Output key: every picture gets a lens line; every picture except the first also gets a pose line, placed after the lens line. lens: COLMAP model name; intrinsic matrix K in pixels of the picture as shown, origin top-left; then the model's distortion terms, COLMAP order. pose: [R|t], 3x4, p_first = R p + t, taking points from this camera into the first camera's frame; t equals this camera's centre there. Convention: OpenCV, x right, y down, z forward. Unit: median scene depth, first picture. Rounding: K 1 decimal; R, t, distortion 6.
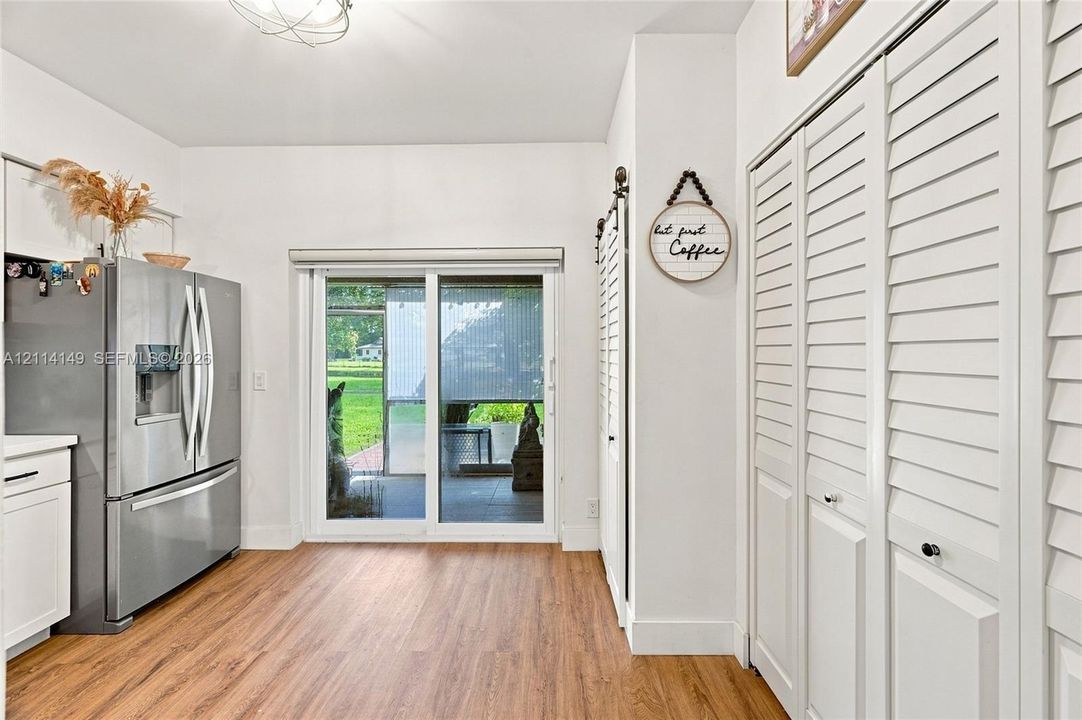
lens RADIAL K [[480.4, 0, 543.8], [0, 480.4, 355.0], [0, 0, 1]] dist [-0.002883, 0.000077]
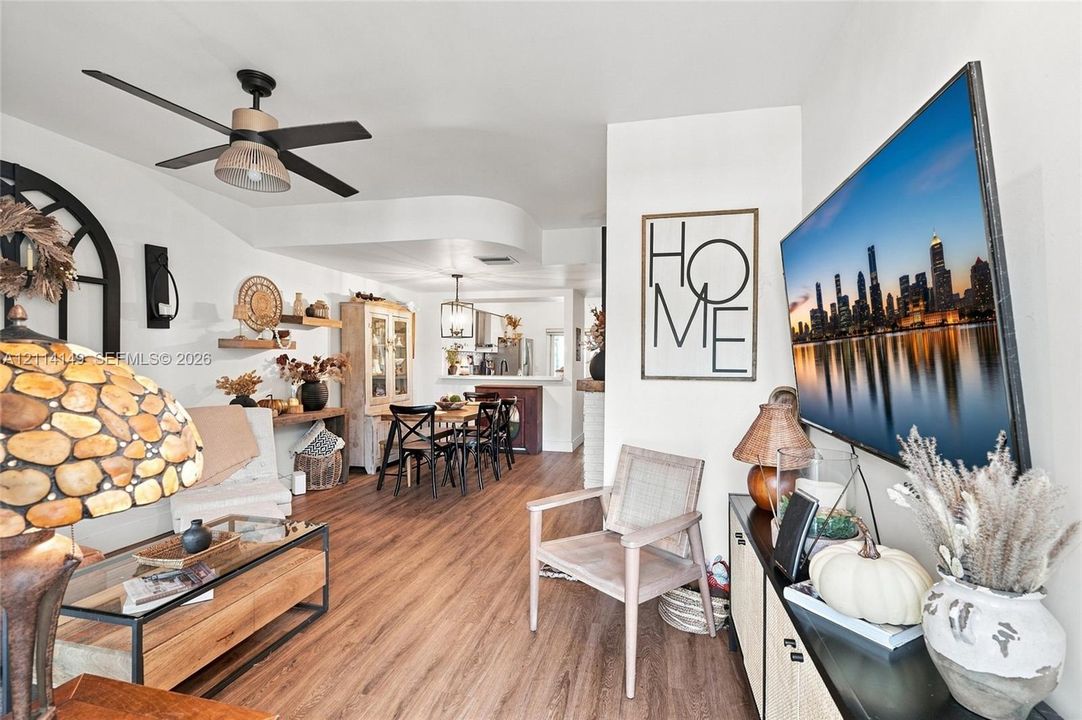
lens RADIAL K [[485.6, 0, 541.0], [0, 485.6, 366.1], [0, 0, 1]] dist [-0.001522, -0.000035]
pose [[0.973497, 0.008930, -0.228526, 0.290806], [-0.008138, 0.999957, 0.004407, 0.029985], [0.228556, -0.002431, 0.973528, -3.246779]]
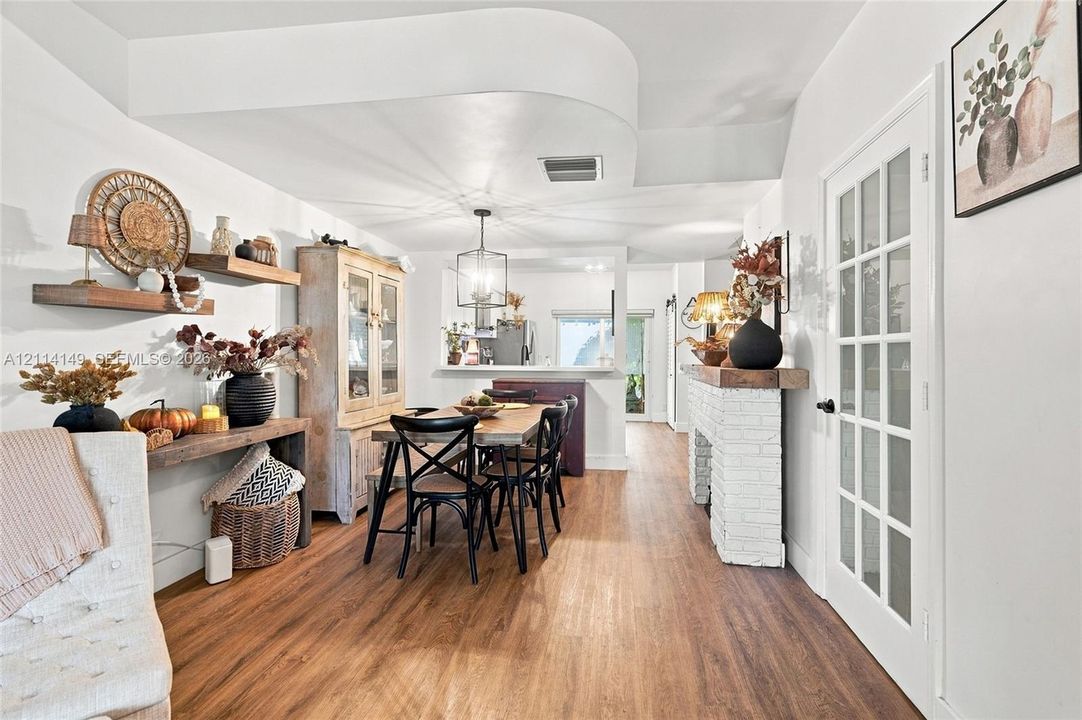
lens RADIAL K [[480.4, 0, 543.8], [0, 480.4, 355.0], [0, 0, 1]] dist [-0.002883, 0.000077]
pose [[0.990669, 0.008650, -0.136013, -0.284165], [-0.009244, 0.999950, -0.003738, 0.065237], [0.135974, 0.004961, 0.990700, -2.476367]]
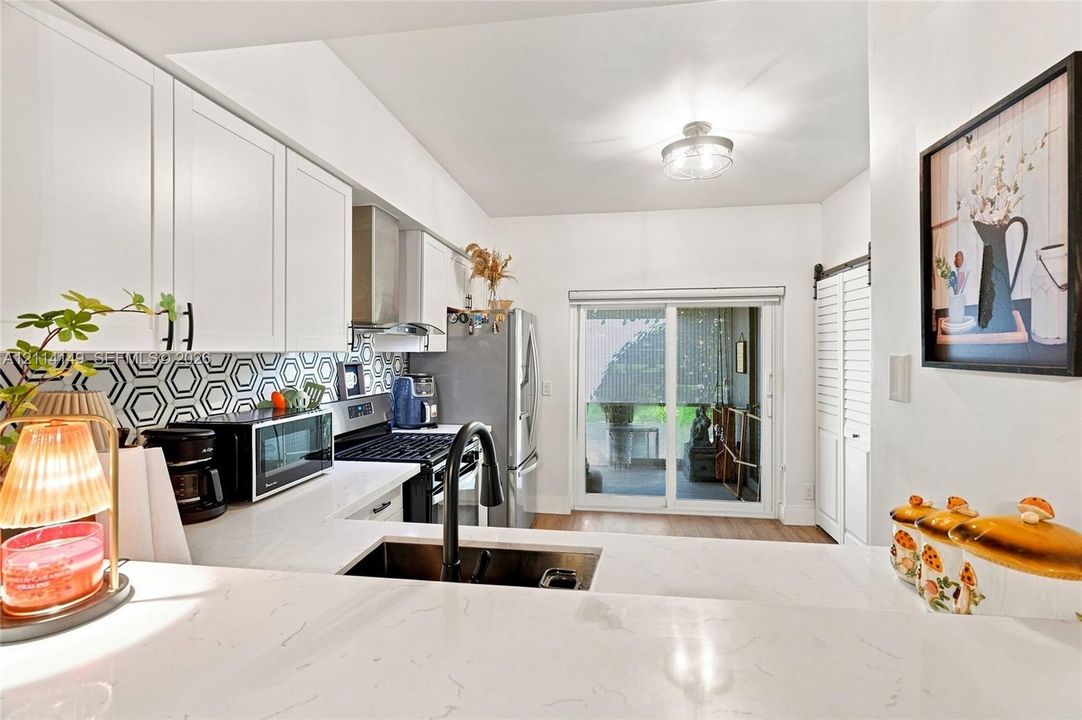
lens RADIAL K [[480.4, 0, 543.8], [0, 480.4, 355.0], [0, 0, 1]] dist [-0.002883, 0.000077]
pose [[0.991002, 0.002067, -0.133831, -0.596670], [-0.002066, 0.999998, 0.000147, -0.058440], [0.133831, 0.000130, 0.991004, -0.491568]]
